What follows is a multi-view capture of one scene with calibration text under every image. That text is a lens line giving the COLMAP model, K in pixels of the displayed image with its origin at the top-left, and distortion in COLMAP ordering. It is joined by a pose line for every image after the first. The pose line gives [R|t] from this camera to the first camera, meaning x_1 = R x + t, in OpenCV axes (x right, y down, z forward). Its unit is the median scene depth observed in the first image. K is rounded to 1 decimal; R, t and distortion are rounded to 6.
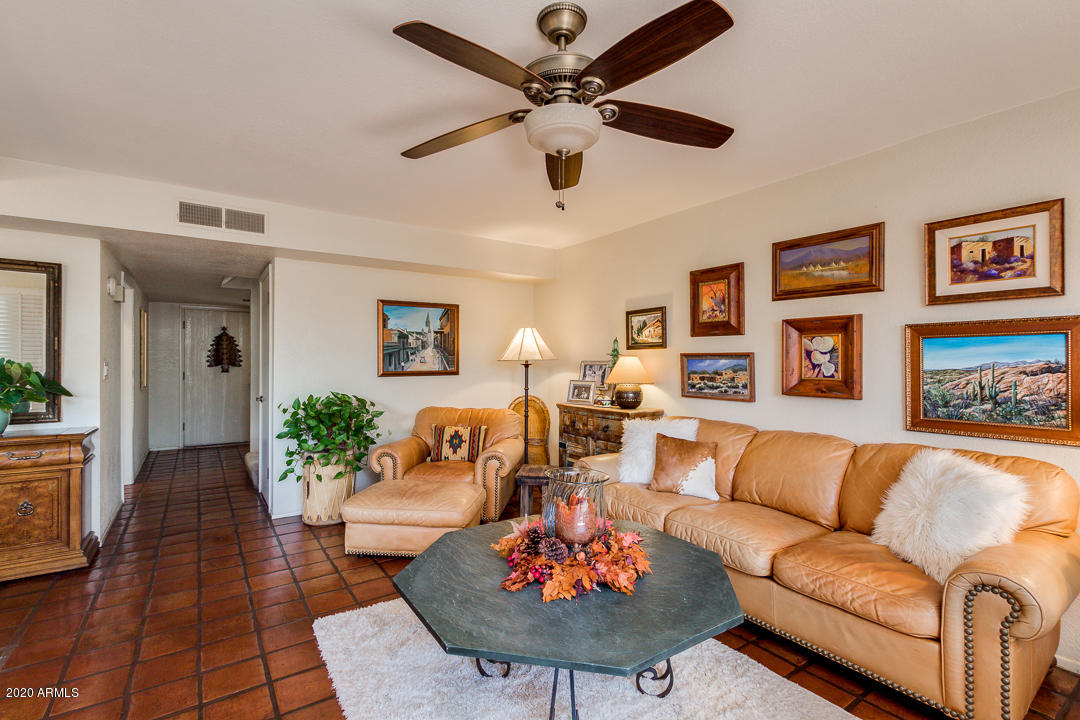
lens RADIAL K [[491.5, 0, 540.9], [0, 491.5, 358.3], [0, 0, 1]] dist [0.006877, -0.006238]
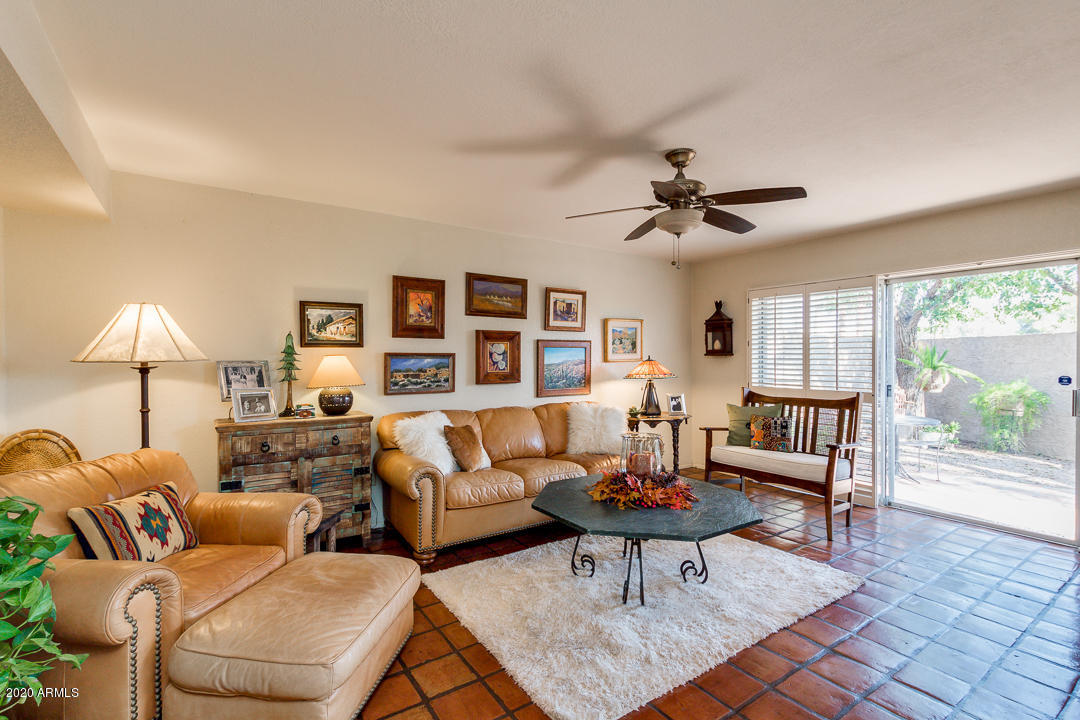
lens RADIAL K [[491.5, 0, 539.9], [0, 491.5, 359.5], [0, 0, 1]] dist [0.006877, -0.006238]
pose [[0.013615, -0.004150, 0.999899, -0.805720], [-0.001900, 0.999989, 0.004176, -0.001174], [-0.999906, -0.001957, 0.013607, 0.721519]]
